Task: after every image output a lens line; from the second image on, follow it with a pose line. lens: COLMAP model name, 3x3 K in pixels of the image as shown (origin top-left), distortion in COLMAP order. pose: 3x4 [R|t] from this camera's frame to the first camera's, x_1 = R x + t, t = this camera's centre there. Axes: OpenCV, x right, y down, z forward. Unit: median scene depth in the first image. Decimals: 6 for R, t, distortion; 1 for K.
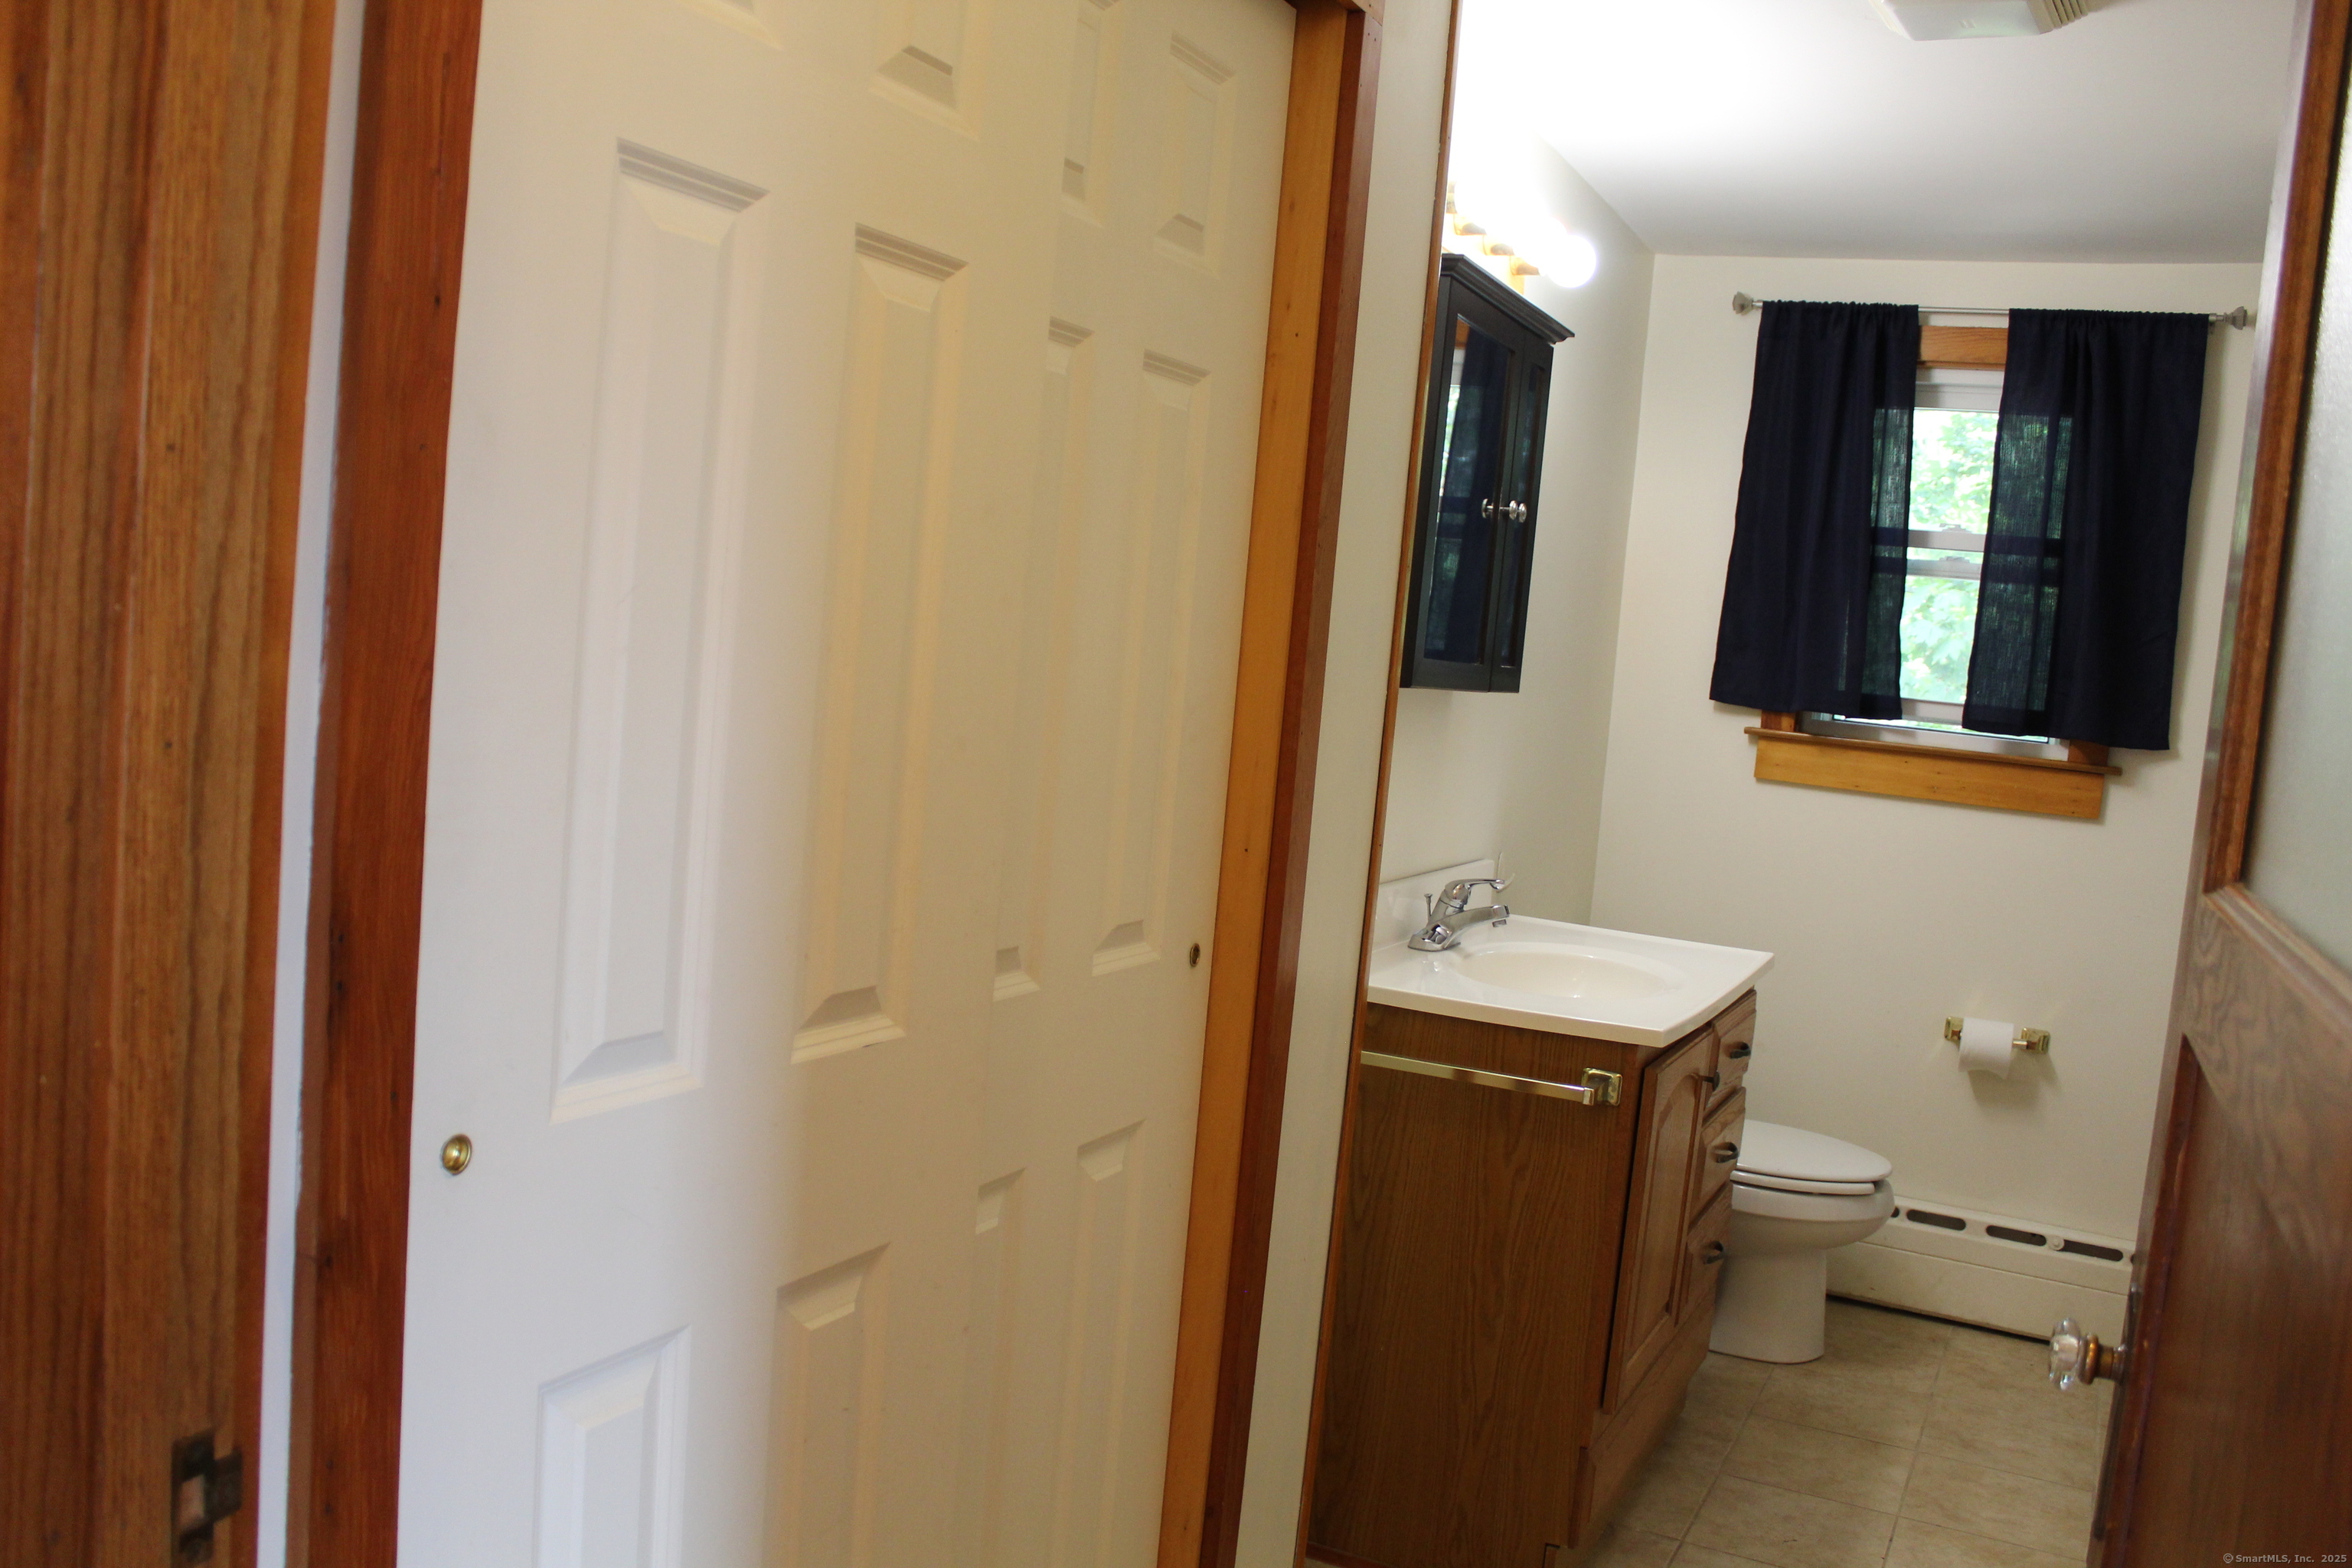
lens RADIAL K [[1968.8, 0, 1167.0], [0, 1968.8, 774.3], [0, 0, 1]] dist [-0.161553, 0.143716]
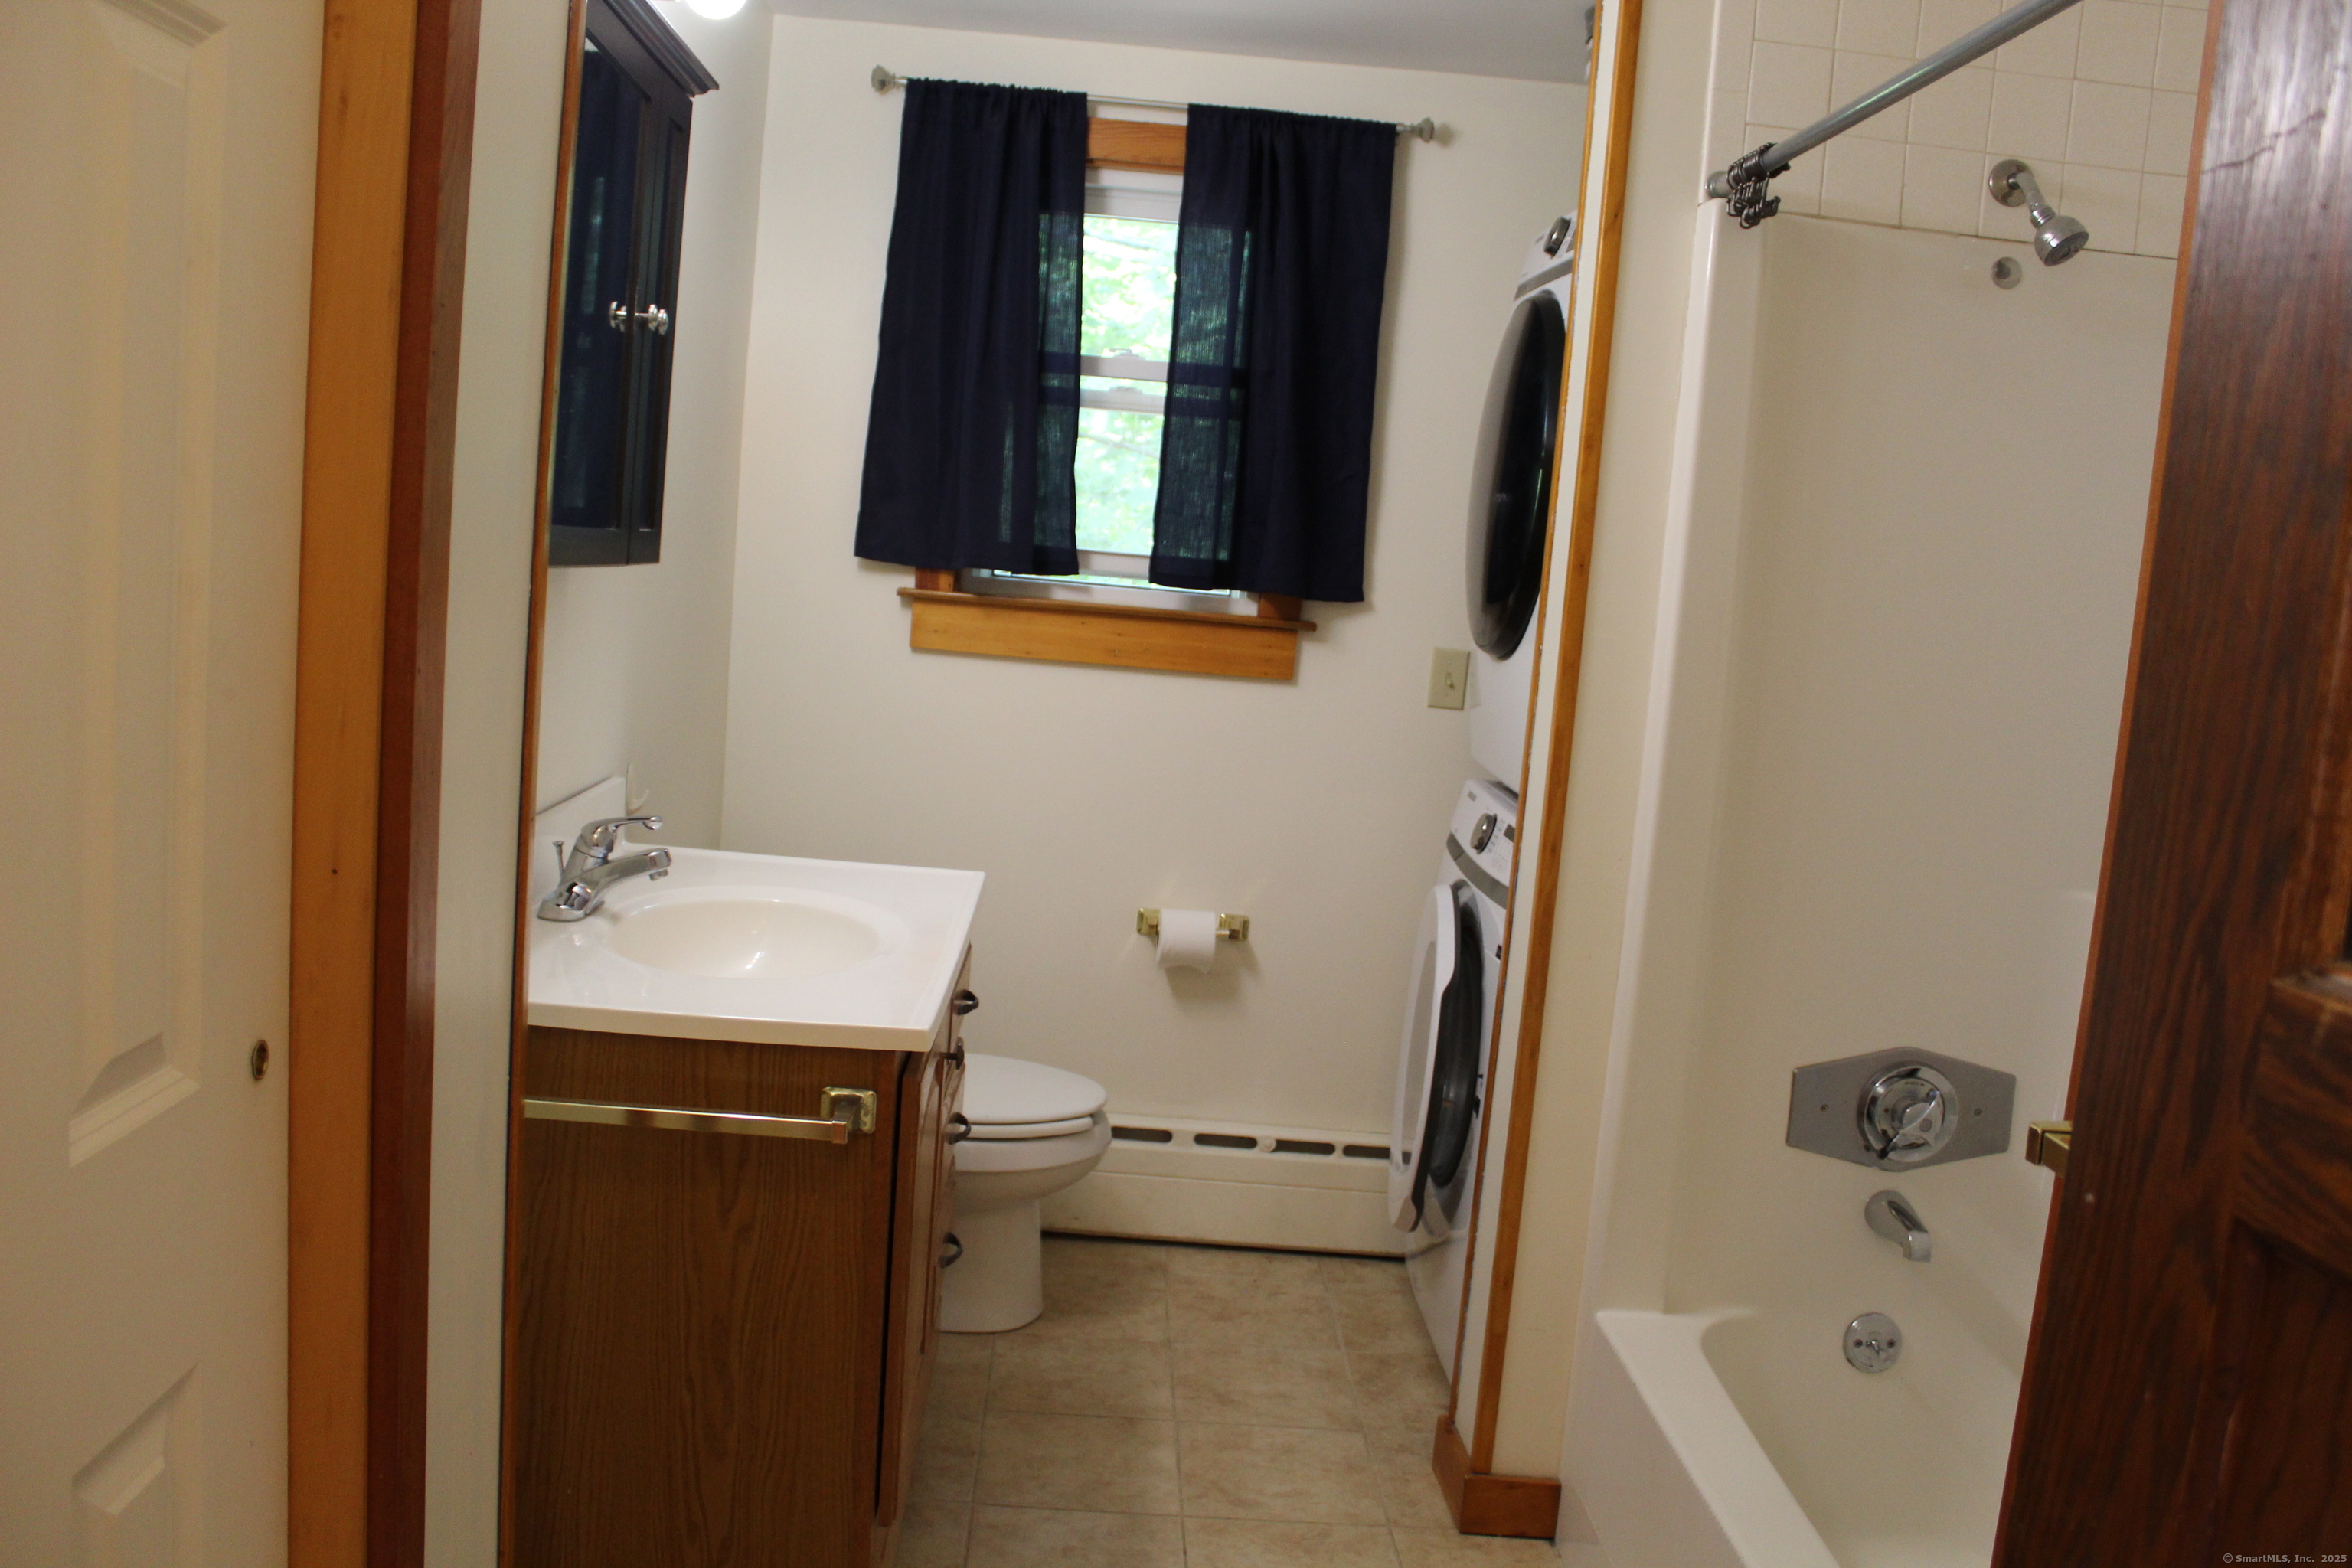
lens RADIAL K [[1968.8, 0, 1181.2], [0, 1968.8, 778.4], [0, 0, 1]] dist [-0.161553, 0.143716]
pose [[0.877764, -0.073119, 0.473481, -0.004107], [0.032251, 0.995061, 0.093878, -0.019411], [-0.478007, -0.067133, 0.875787, 0.203972]]
